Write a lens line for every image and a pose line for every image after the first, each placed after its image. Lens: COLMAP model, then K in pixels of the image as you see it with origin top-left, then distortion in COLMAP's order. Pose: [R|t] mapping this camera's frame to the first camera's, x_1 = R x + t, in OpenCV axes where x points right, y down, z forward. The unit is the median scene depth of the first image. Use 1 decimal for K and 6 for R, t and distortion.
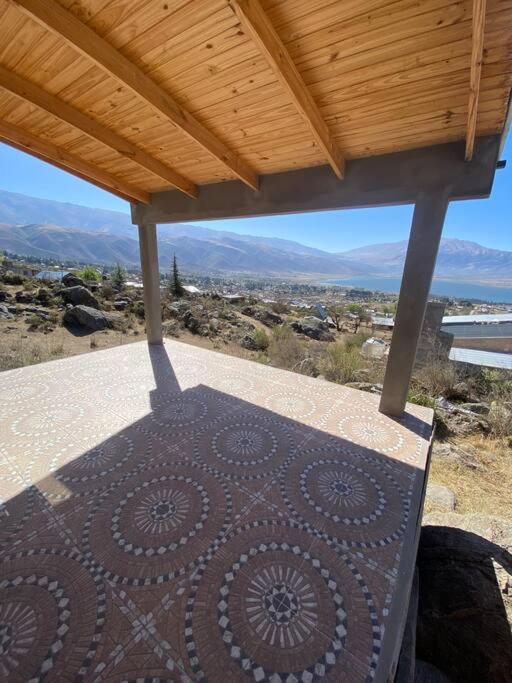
lens RADIAL K [[273.5, 0, 256.0], [0, 273.5, 341.5], [0, 0, 1]] dist [0.049363, -0.041256]
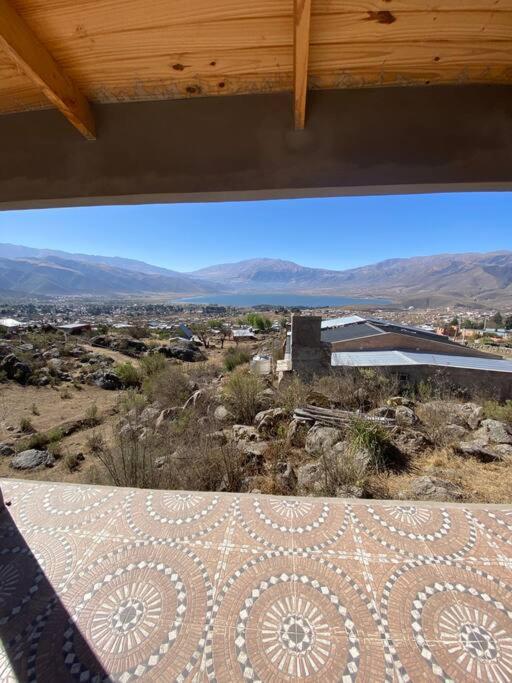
lens RADIAL K [[273.5, 0, 256.0], [0, 273.5, 341.5], [0, 0, 1]] dist [0.049363, -0.041256]
pose [[0.870979, -0.141482, 0.470509, -0.012881], [0.171551, 0.984943, -0.021391, -0.012272], [-0.460399, 0.099347, 0.882136, 0.036084]]
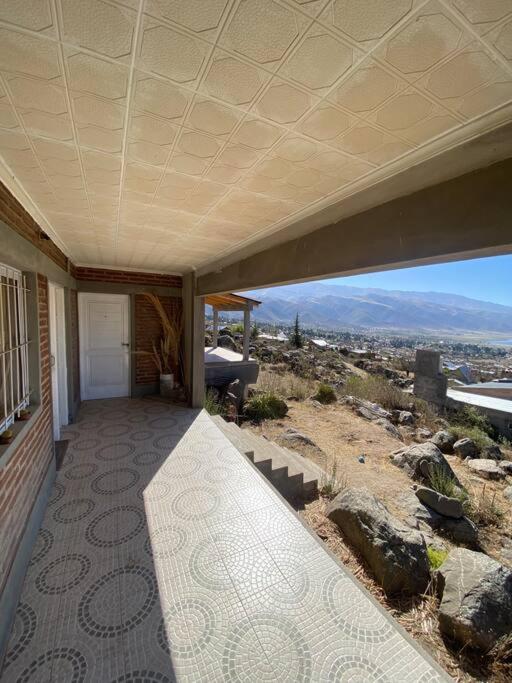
lens RADIAL K [[273.5, 0, 256.0], [0, 273.5, 341.5], [0, 0, 1]] dist [0.049363, -0.041256]
pose [[0.879009, 0.039392, -0.475175, 0.109920], [-0.131760, 0.977842, -0.162676, 0.027499], [0.458238, 0.205602, 0.864723, -0.105313]]
